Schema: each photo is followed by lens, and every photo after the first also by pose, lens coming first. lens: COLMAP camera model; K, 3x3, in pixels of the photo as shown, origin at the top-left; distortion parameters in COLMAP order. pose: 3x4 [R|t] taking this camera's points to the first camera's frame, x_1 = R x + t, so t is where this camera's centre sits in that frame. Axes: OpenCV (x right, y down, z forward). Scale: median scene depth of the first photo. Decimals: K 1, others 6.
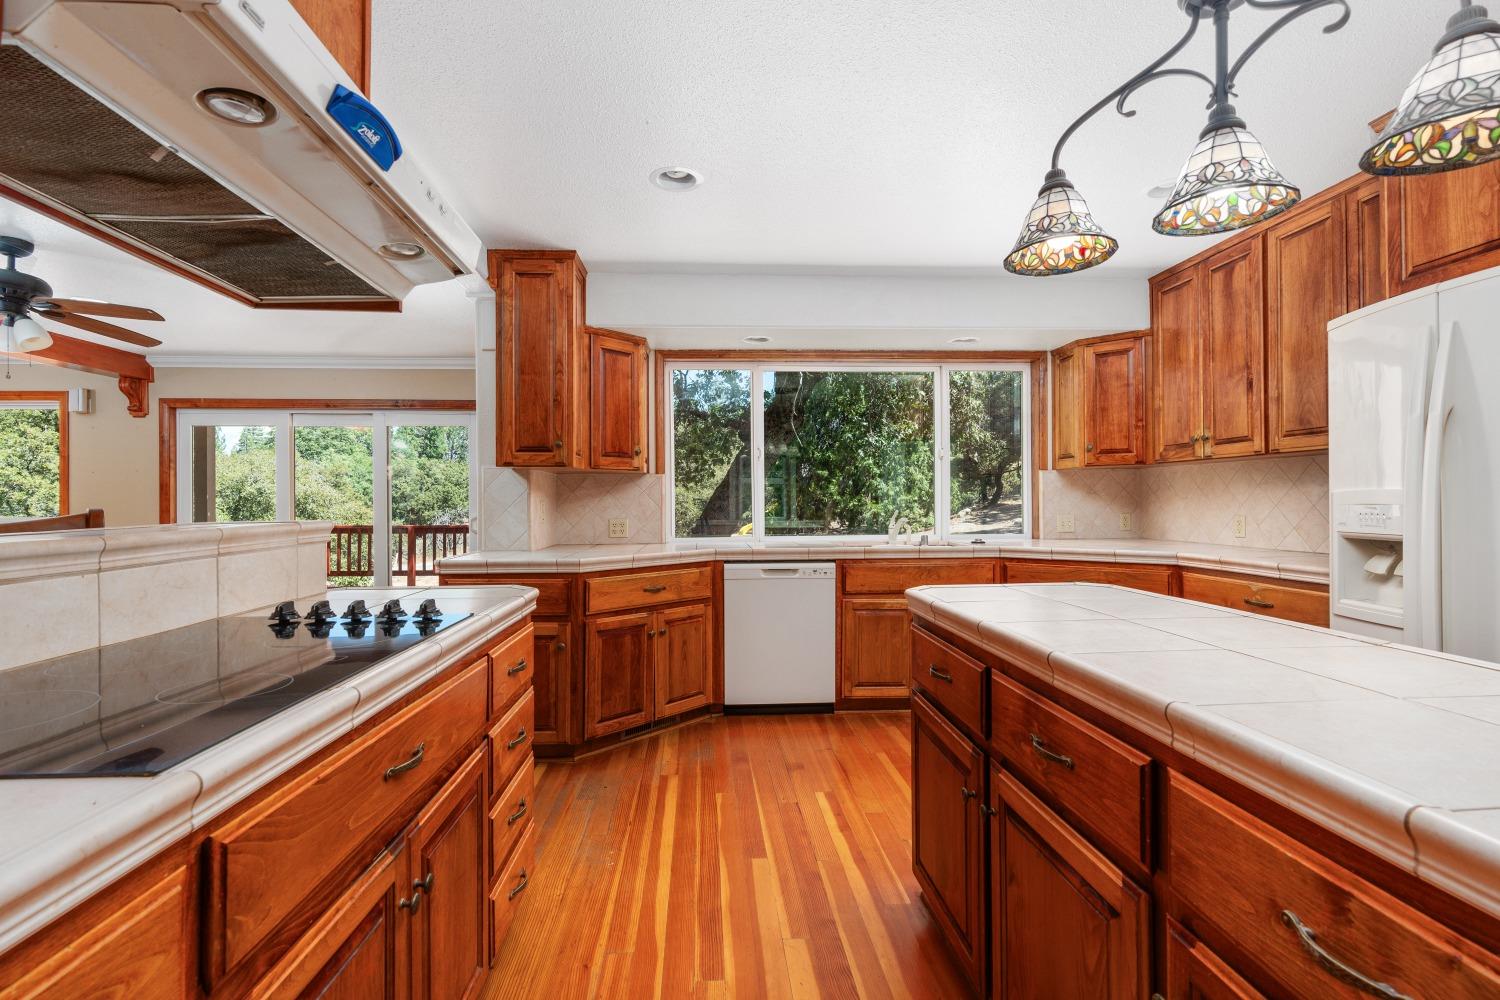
lens RADIAL K [[695.8, 0, 738.6], [0, 695.8, 501.0], [0, 0, 1]] dist [-0.011579, 0.005092]
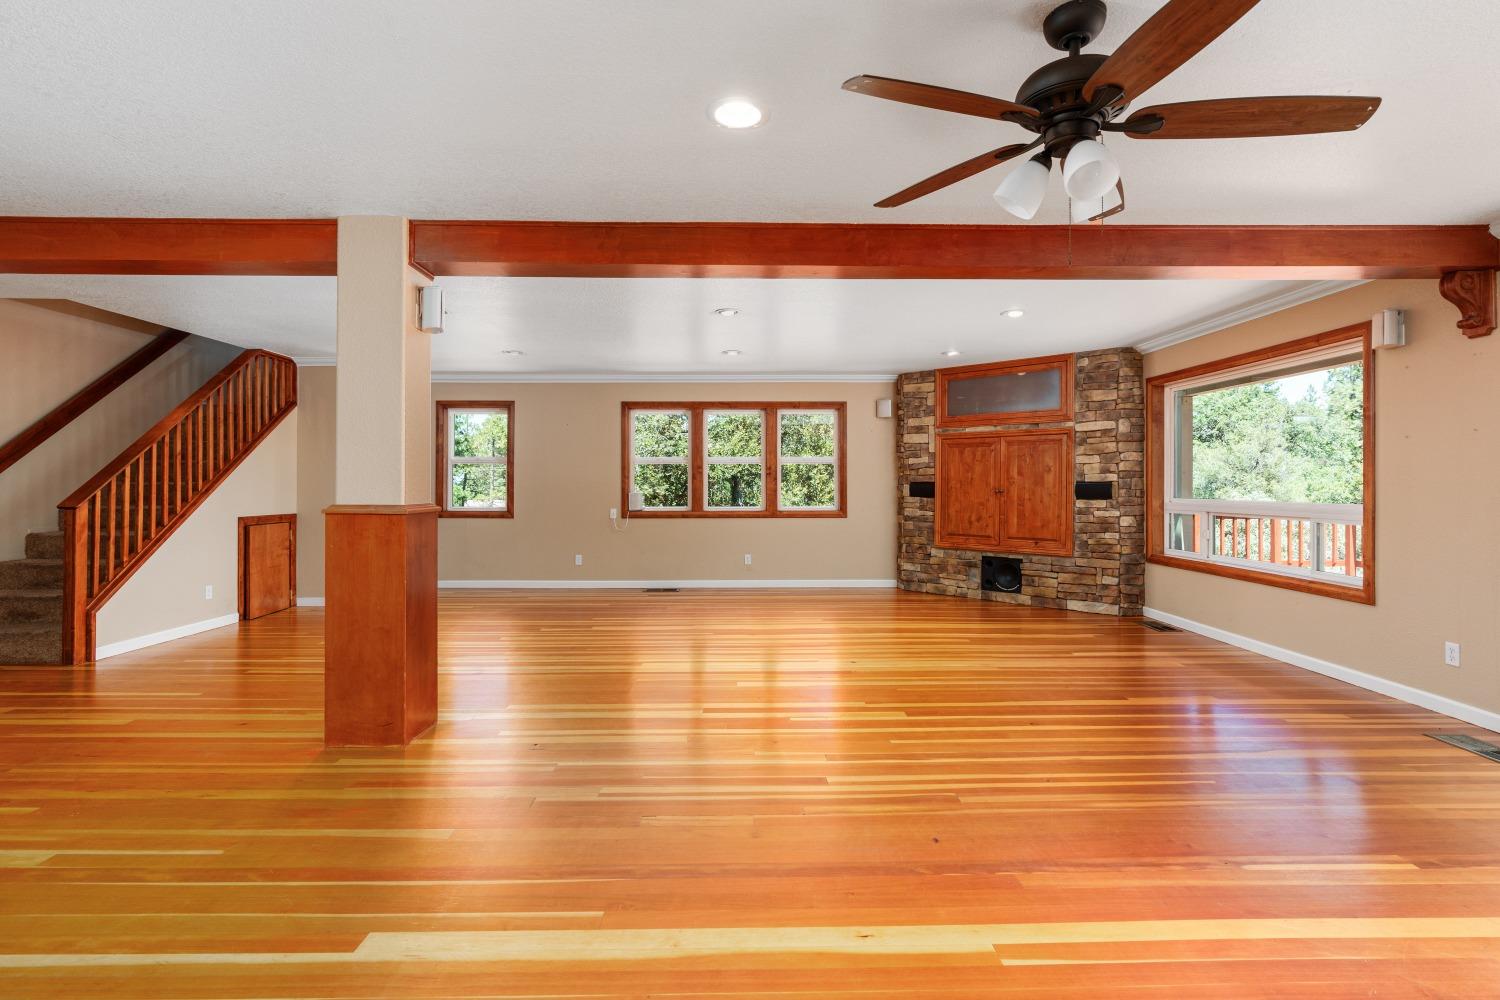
lens RADIAL K [[695.8, 0, 749.6], [0, 695.8, 485.2], [0, 0, 1]] dist [-0.011579, 0.005092]
pose [[-0.047141, 0.004129, -0.998880, -0.421532], [0.000776, 0.999991, 0.004097, 0.000923], [0.998888, -0.000582, -0.047144, 0.676124]]
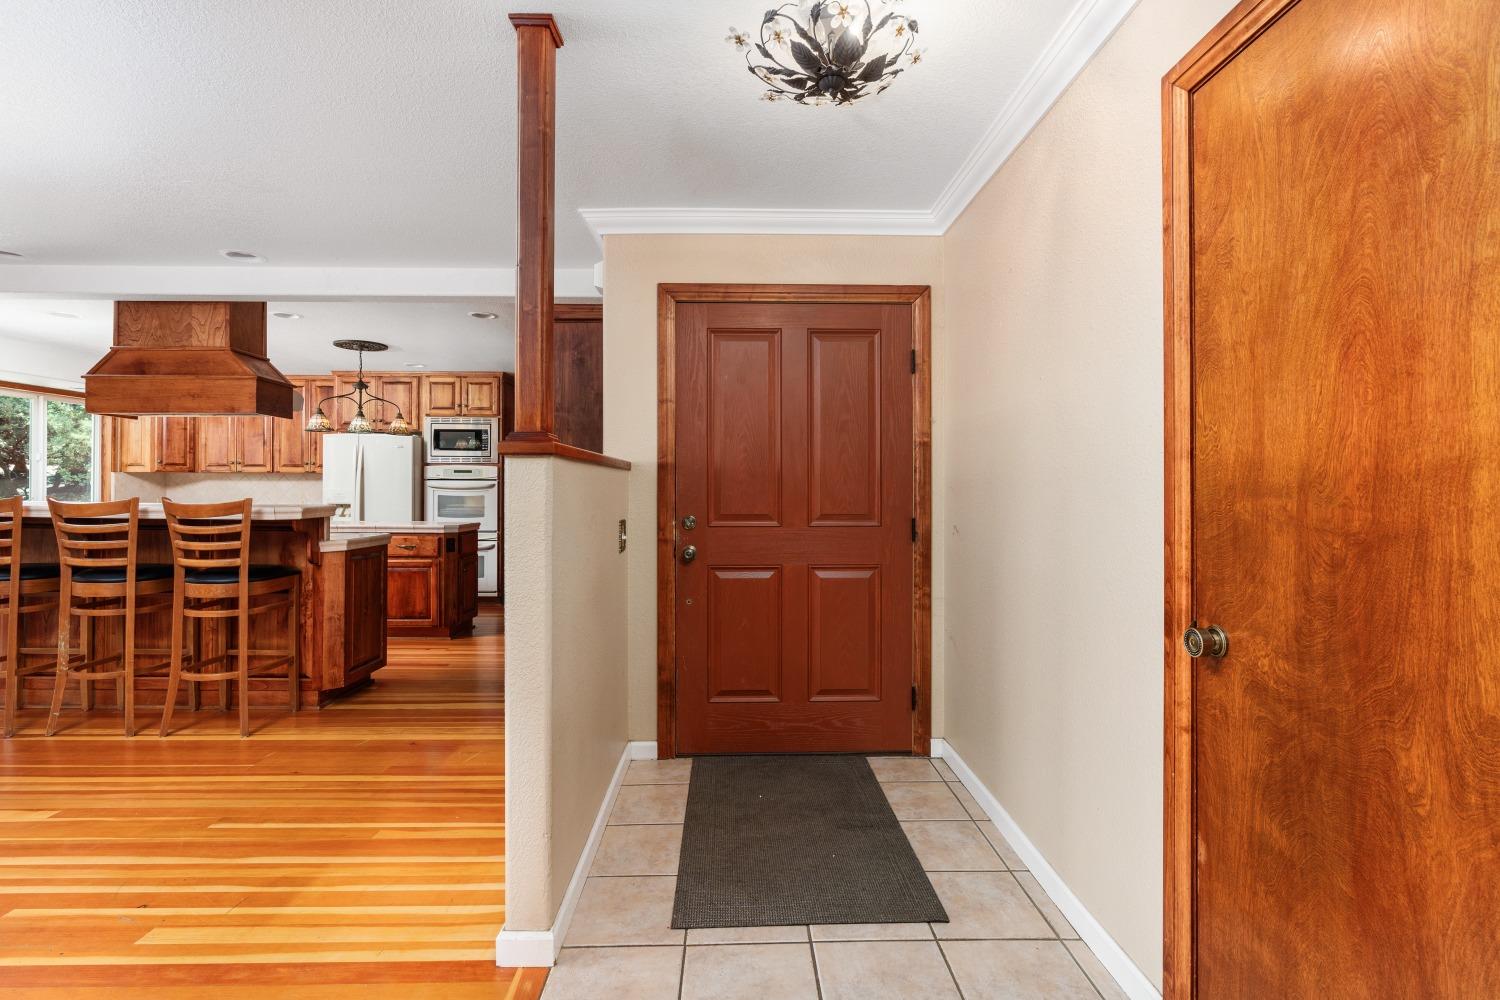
lens RADIAL K [[695.8, 0, 751.5], [0, 695.8, 491.8], [0, 0, 1]] dist [-0.011579, 0.005092]
pose [[0.037217, 0.004861, 0.999295, -1.316539], [-0.006091, 0.999971, -0.004637, -0.000308], [-0.999289, -0.005915, 0.037246, -0.624130]]
